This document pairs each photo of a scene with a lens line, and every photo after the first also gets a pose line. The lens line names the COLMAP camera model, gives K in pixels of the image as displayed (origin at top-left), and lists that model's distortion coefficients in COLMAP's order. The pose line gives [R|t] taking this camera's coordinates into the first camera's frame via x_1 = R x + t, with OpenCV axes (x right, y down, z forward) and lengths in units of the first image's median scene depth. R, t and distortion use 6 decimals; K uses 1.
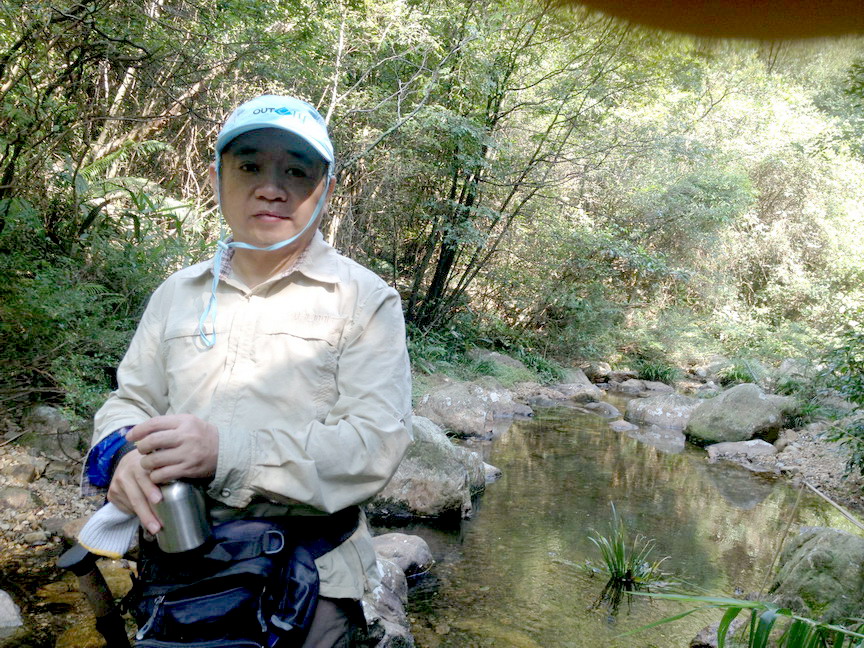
lens RADIAL K [[889.5, 0, 432.4], [0, 889.5, 324.5], [0, 0, 1]] dist [0.027001, 0.000000]
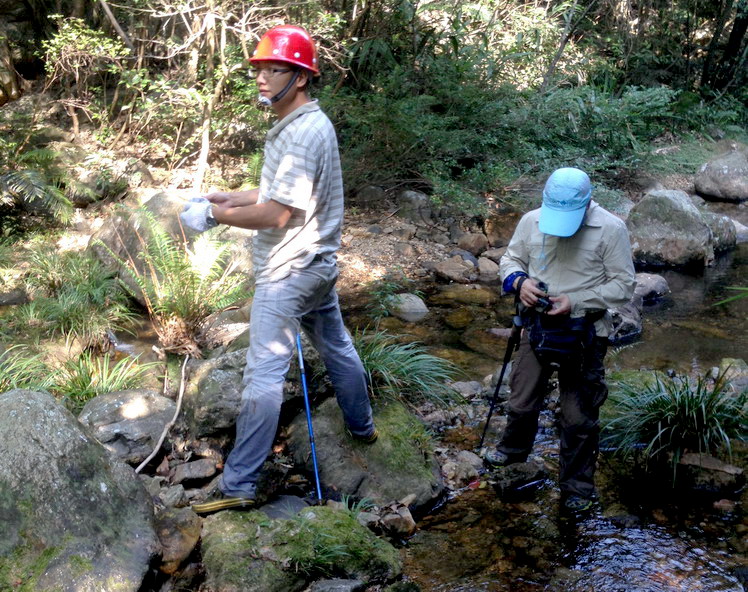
lens RADIAL K [[828.4, 0, 374.5], [0, 828.4, 296.3], [0, 0, 1]] dist [0.022576, 0.000000]
pose [[0.919196, 0.024379, -0.393045, 0.070114], [0.069465, 0.972393, 0.222768, -0.053789], [0.387625, -0.232071, 0.892127, -0.328325]]
